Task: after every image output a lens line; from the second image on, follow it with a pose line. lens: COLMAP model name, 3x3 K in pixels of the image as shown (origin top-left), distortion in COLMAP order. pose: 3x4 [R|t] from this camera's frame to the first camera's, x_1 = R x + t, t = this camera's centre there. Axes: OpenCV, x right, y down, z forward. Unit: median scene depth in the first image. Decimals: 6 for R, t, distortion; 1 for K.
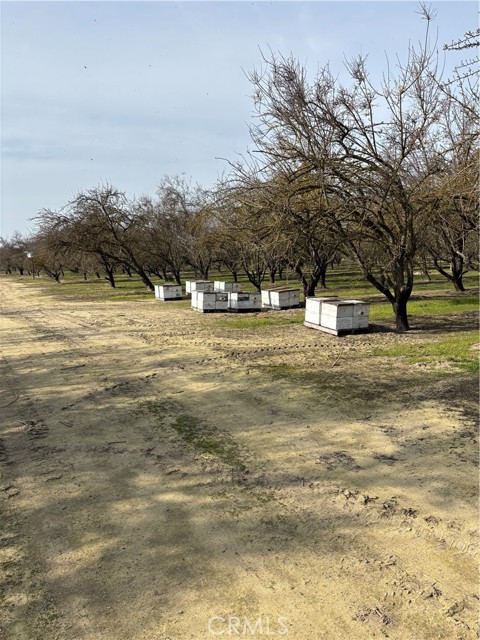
lens RADIAL K [[517.1, 0, 240.0], [0, 517.1, 320.0], [0, 0, 1]] dist [-0.004162, -0.004715]
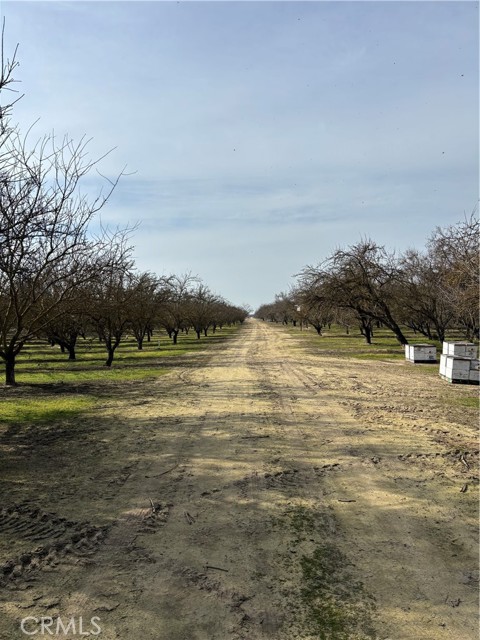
lens RADIAL K [[477.7, 0, 240.0], [0, 477.7, 320.0], [0, 0, 1]] dist [0.041783, -0.063281]
pose [[0.835516, 0.032056, -0.548531, 0.062460], [-0.085607, 0.993700, -0.072324, -0.028765], [0.542757, 0.107386, 0.832997, 0.157772]]
